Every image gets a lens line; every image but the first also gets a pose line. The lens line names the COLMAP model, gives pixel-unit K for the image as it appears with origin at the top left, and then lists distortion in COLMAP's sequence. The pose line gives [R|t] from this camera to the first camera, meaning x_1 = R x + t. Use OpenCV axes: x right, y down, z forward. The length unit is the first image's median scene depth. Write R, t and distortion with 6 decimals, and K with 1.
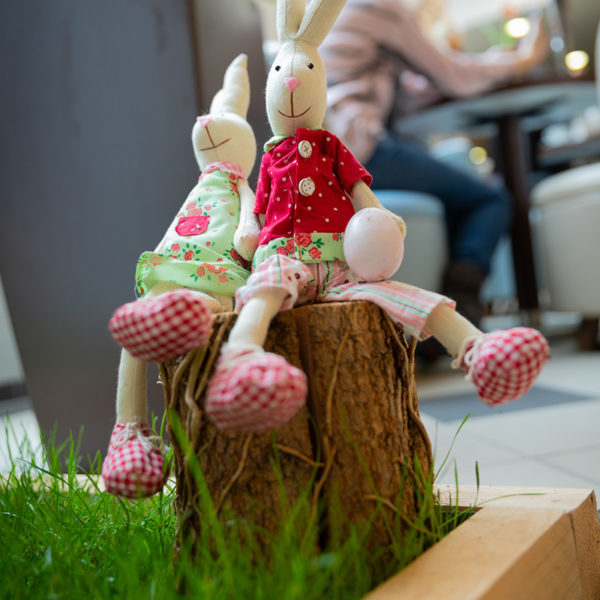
lens RADIAL K [[787.7, 0, 300.0], [0, 787.7, 300.0], [0, 0, 1]] dist [-0.001608, -0.002172]
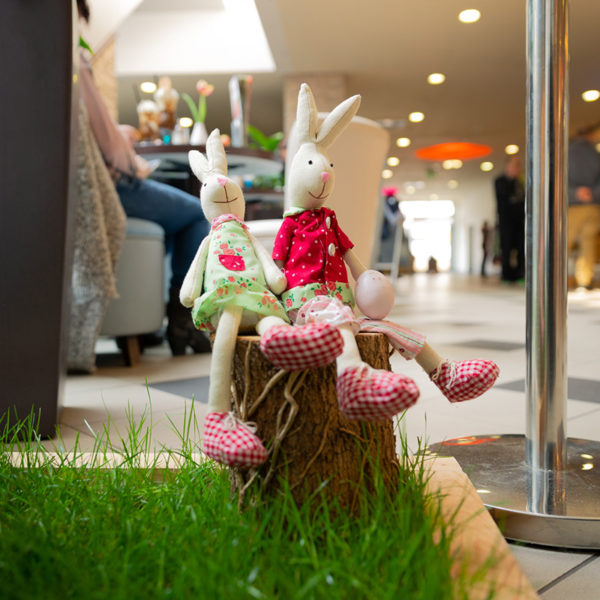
lens RADIAL K [[623.5, 0, 300.0], [0, 623.5, 300.0], [0, 0, 1]] dist [0.004417, 0.003356]
pose [[0.865222, 0.091192, 0.493026, -0.613582], [-0.090995, 0.995551, -0.024453, -0.017431], [-0.493062, -0.023705, 0.869671, 0.022480]]
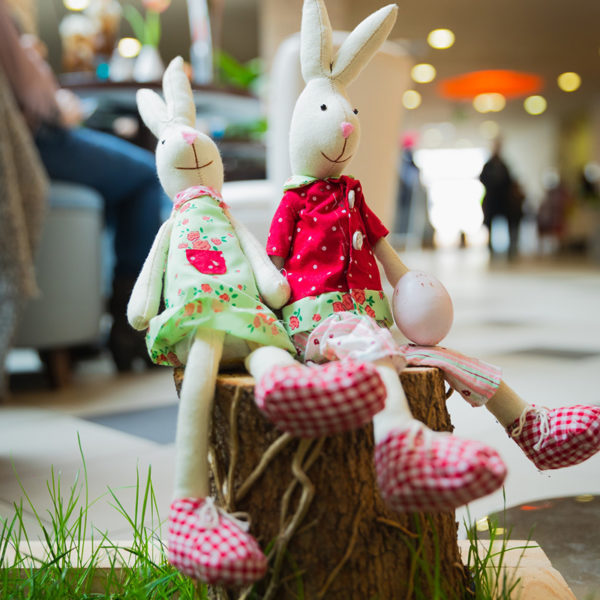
lens RADIAL K [[844.4, 0, 300.0], [0, 844.4, 300.0], [0, 0, 1]] dist [-0.002737, -0.008532]
pose [[0.858654, 0.075274, 0.506998, -0.578542], [-0.080668, 0.996676, -0.011358, -0.054551], [-0.506168, -0.031146, 0.861872, 0.147745]]
